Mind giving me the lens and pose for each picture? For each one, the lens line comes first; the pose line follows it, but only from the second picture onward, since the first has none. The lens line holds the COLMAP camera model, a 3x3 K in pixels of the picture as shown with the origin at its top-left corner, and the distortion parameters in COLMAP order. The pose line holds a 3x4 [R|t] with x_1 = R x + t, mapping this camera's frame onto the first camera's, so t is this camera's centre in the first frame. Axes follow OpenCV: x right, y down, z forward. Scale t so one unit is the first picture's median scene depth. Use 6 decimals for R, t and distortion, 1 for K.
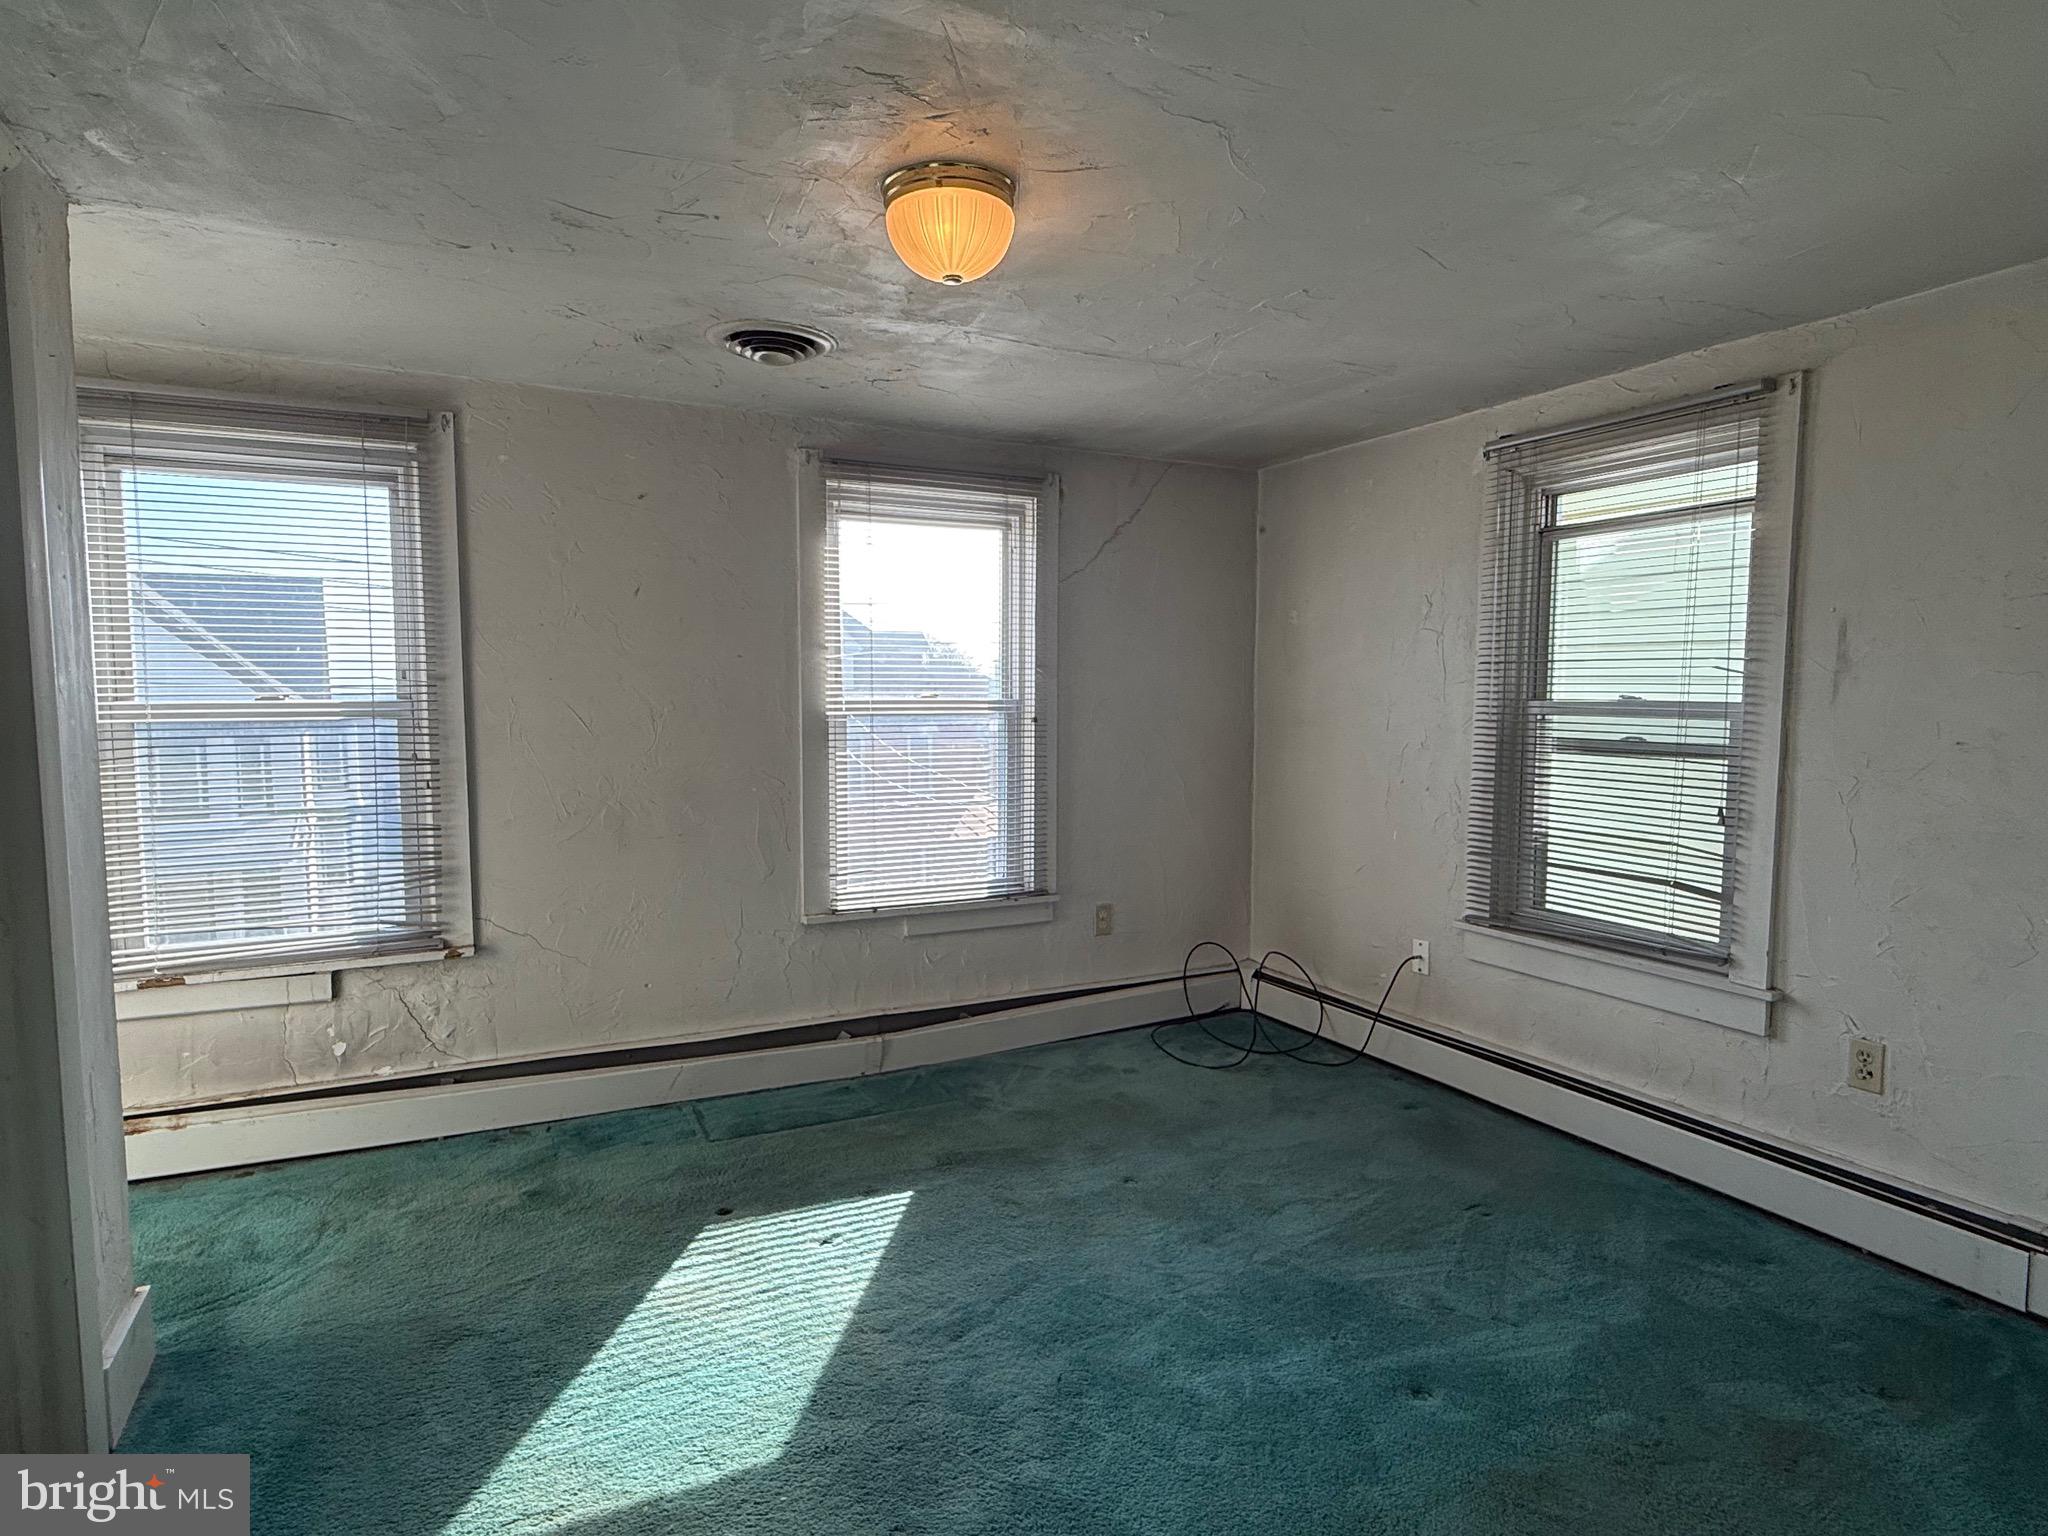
lens RADIAL K [[1134.6, 0, 1031.2], [0, 1134.6, 770.9], [0, 0, 1]] dist [-0.006002, -0.003238]
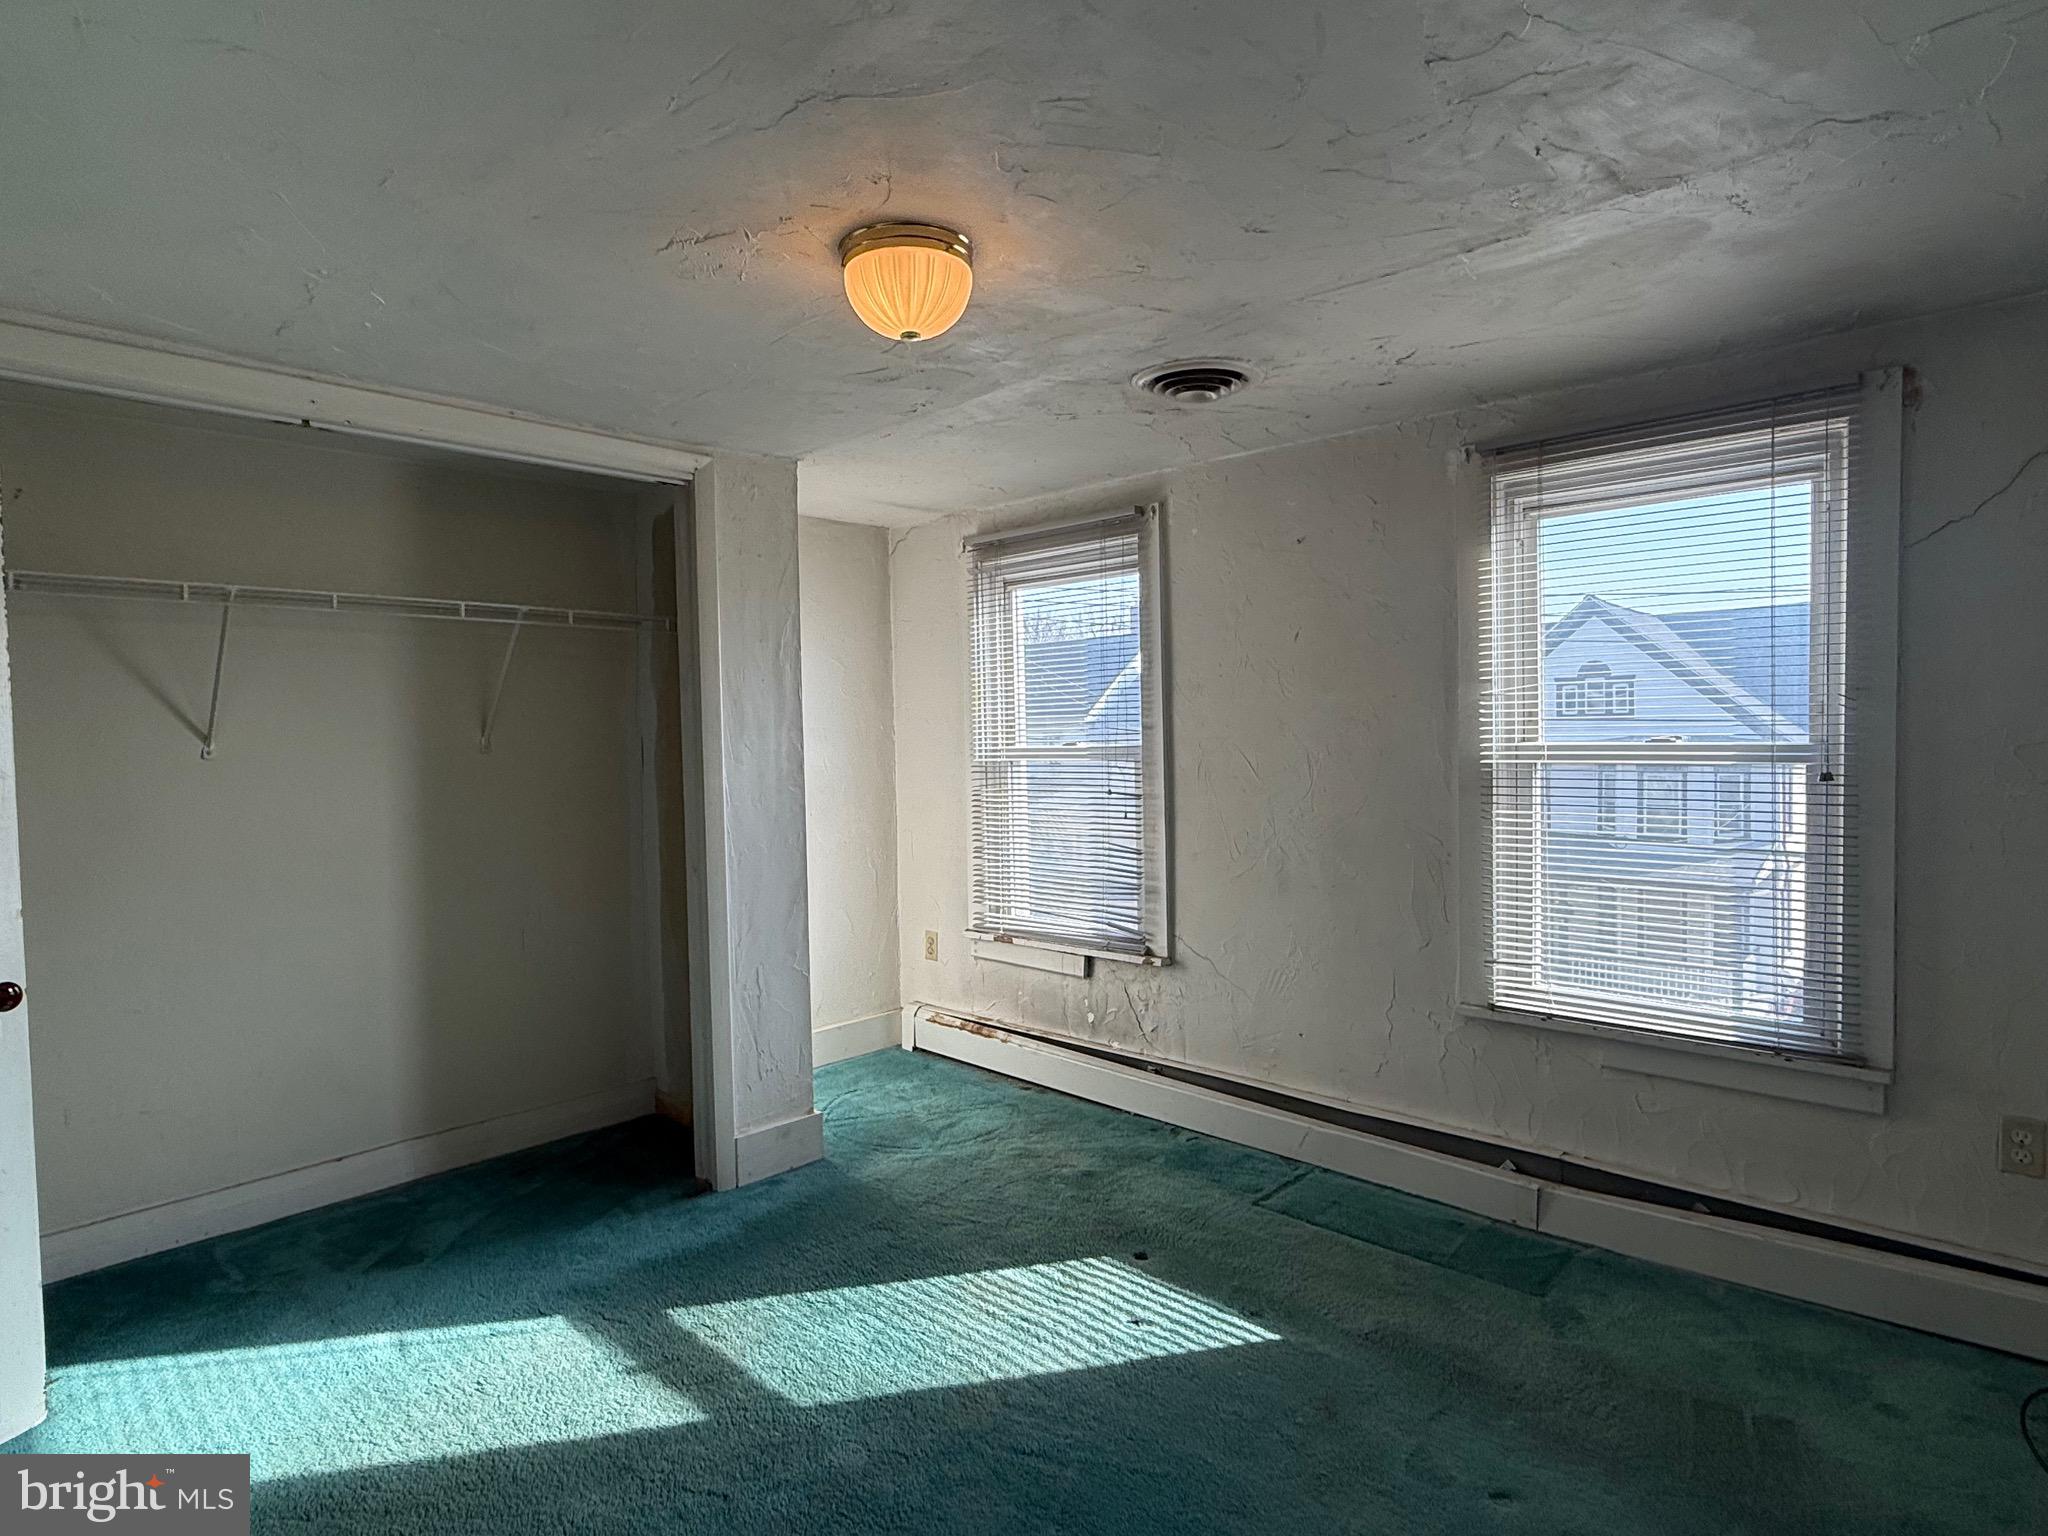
lens RADIAL K [[1134.6, 0, 1031.1], [0, 1134.6, 774.0], [0, 0, 1]] dist [-0.006002, -0.003238]
pose [[0.329104, 0.024469, -0.943977, 0.551001], [-0.054684, 0.998480, 0.006817, -0.033134], [0.942709, 0.049377, 0.329942, 0.483669]]
